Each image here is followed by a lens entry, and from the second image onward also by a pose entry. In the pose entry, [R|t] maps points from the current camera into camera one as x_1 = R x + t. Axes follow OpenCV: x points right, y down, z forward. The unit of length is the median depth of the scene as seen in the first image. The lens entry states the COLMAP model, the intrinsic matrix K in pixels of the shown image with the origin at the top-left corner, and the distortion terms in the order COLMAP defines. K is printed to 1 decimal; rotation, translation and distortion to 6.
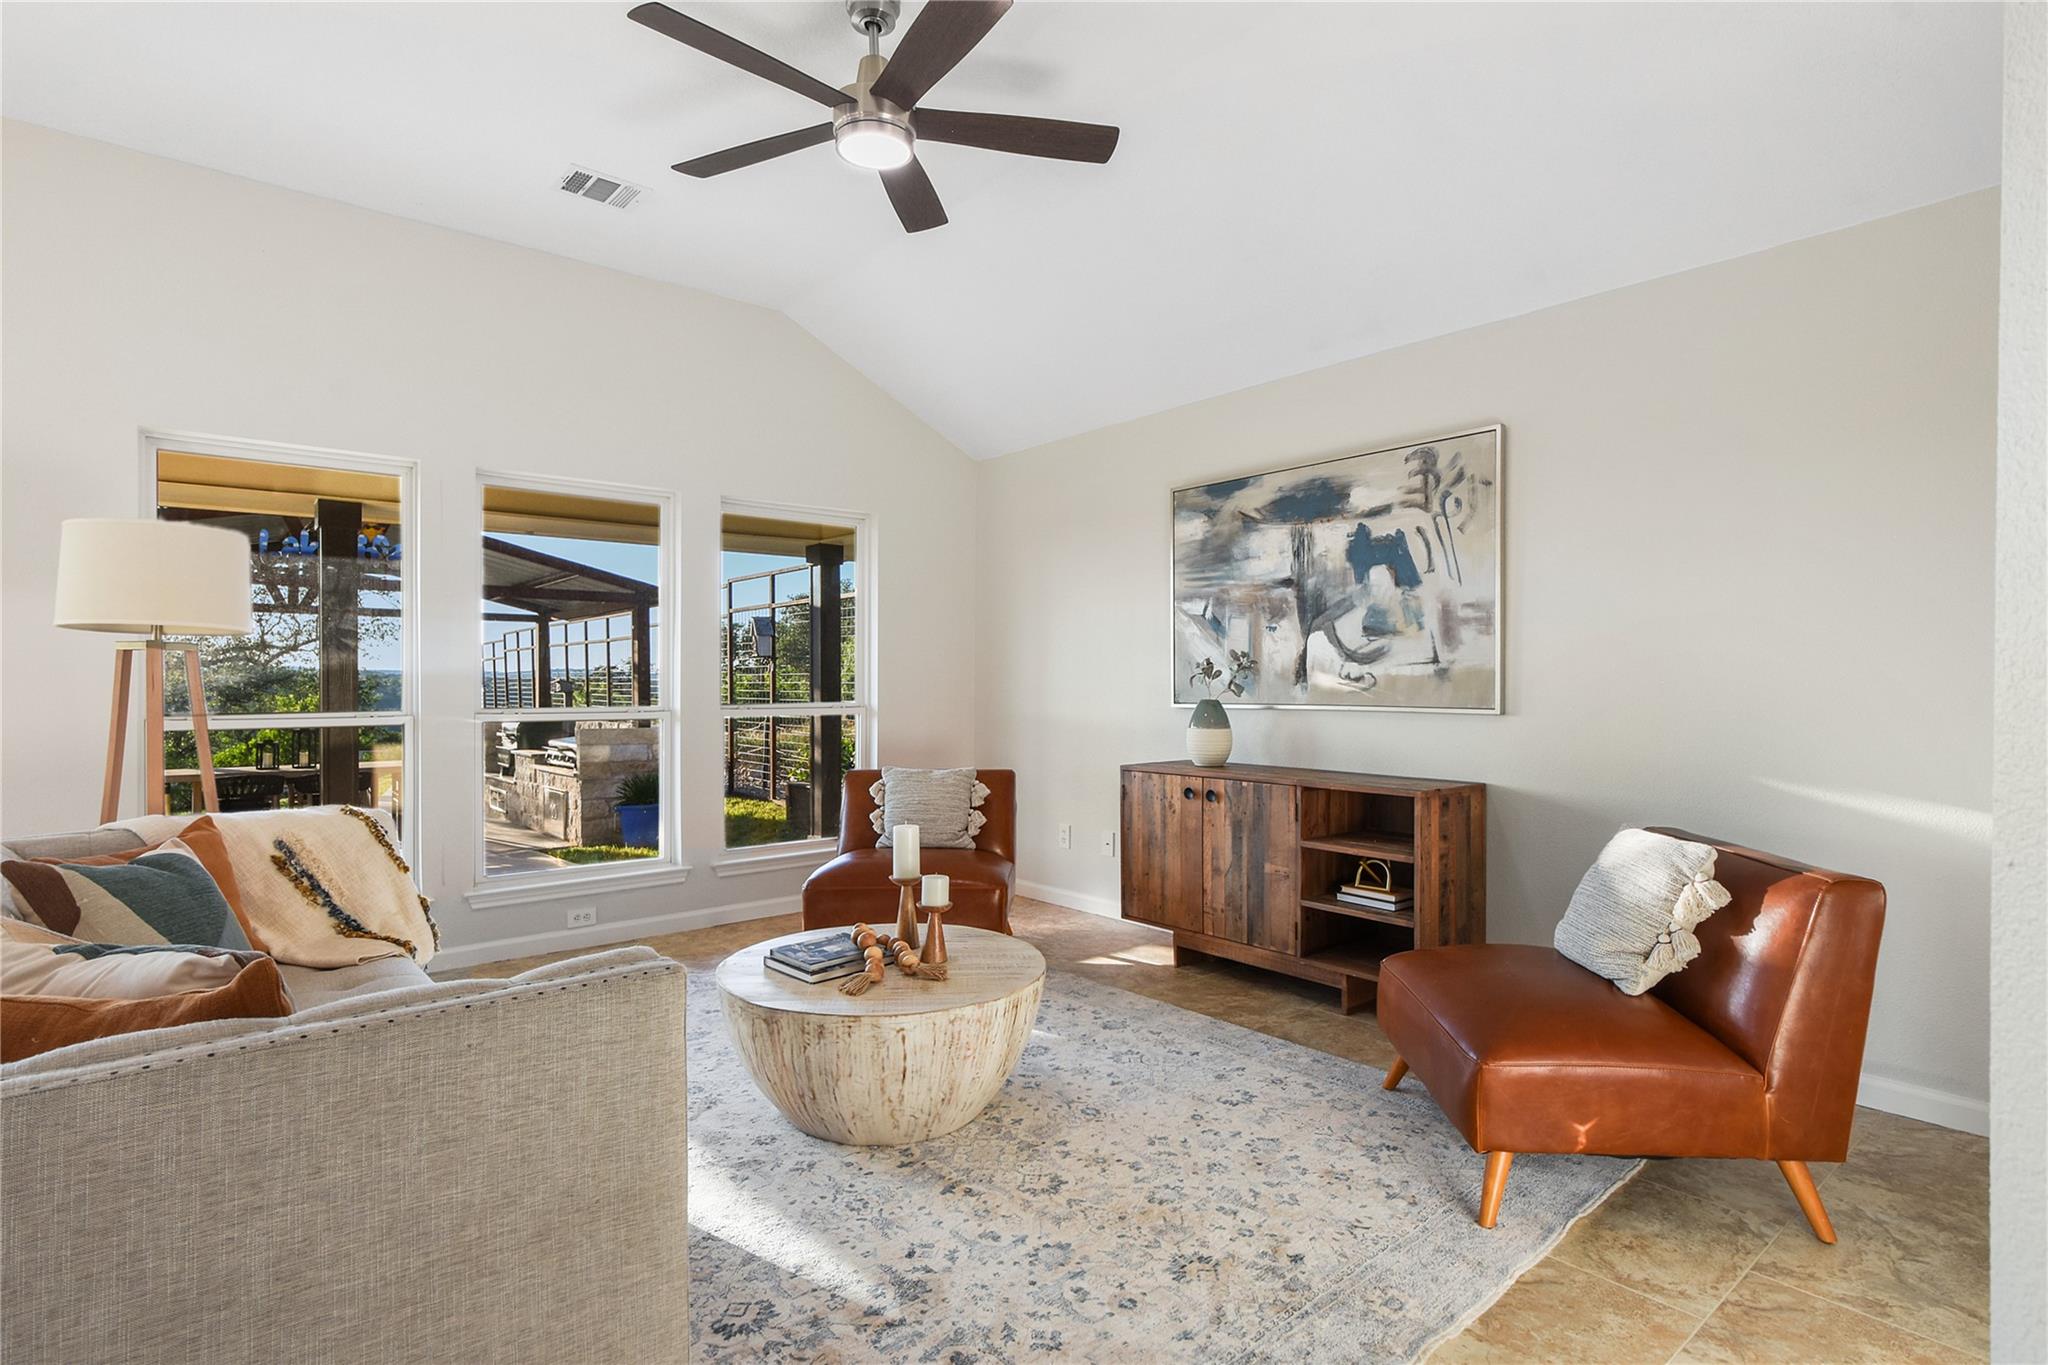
lens RADIAL K [[1057.2, 0, 1019.5], [0, 1057.2, 681.1], [0, 0, 1]] dist [0.007650, -0.002496]
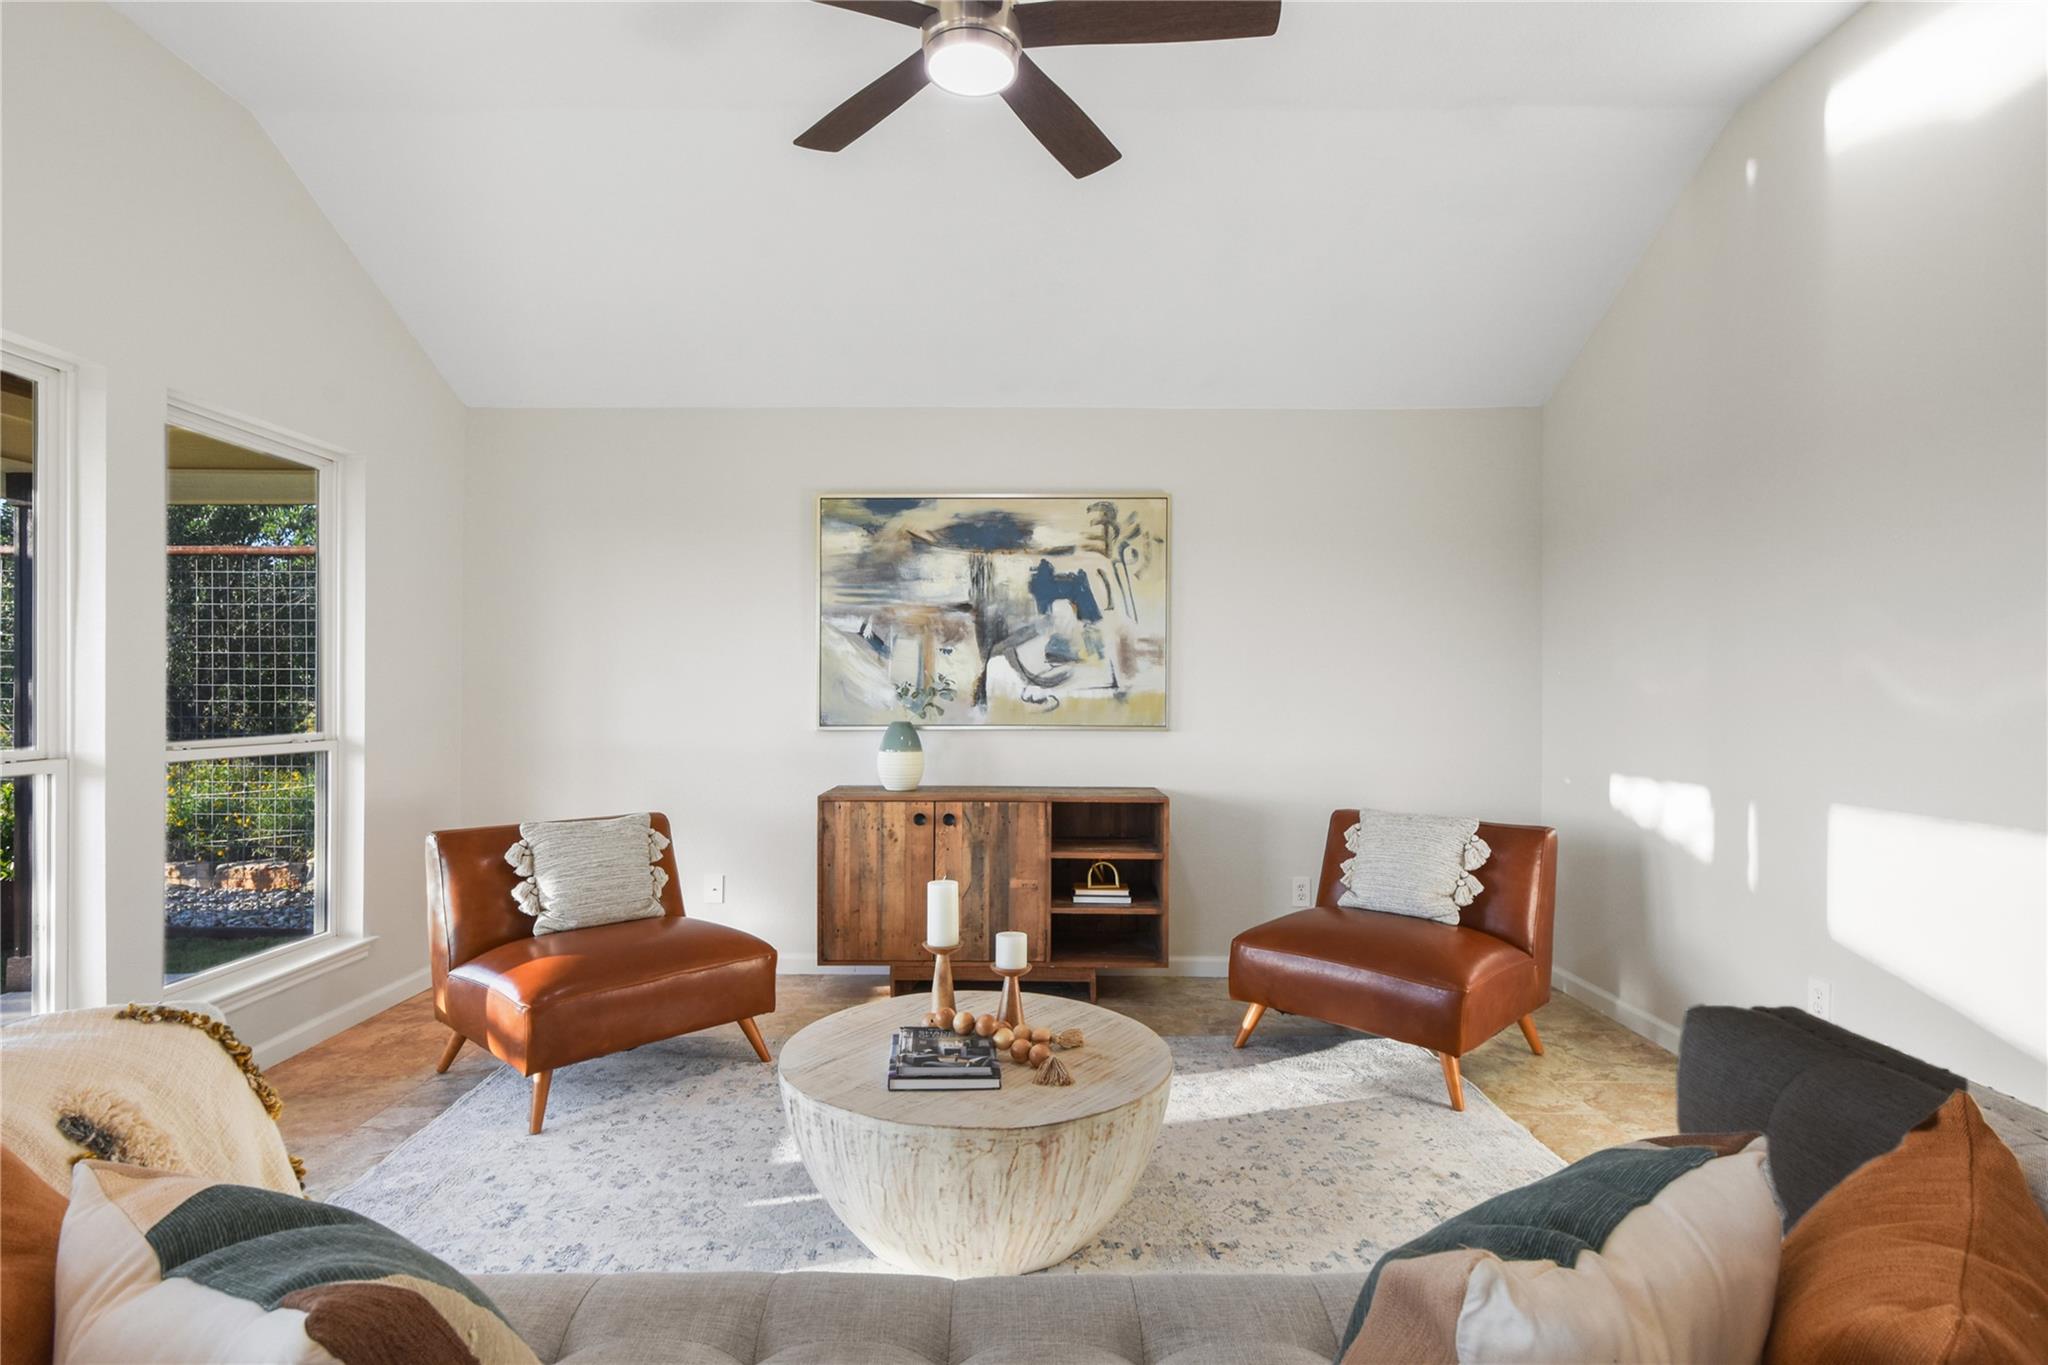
lens RADIAL K [[1057.2, 0, 1020.0], [0, 1057.2, 690.3], [0, 0, 1]] dist [0.007650, -0.002496]
pose [[0.634823, 0.005557, 0.772637, -0.544428], [-0.004453, 0.999984, -0.003533, -0.009249], [-0.772645, -0.001198, 0.634838, 0.322216]]
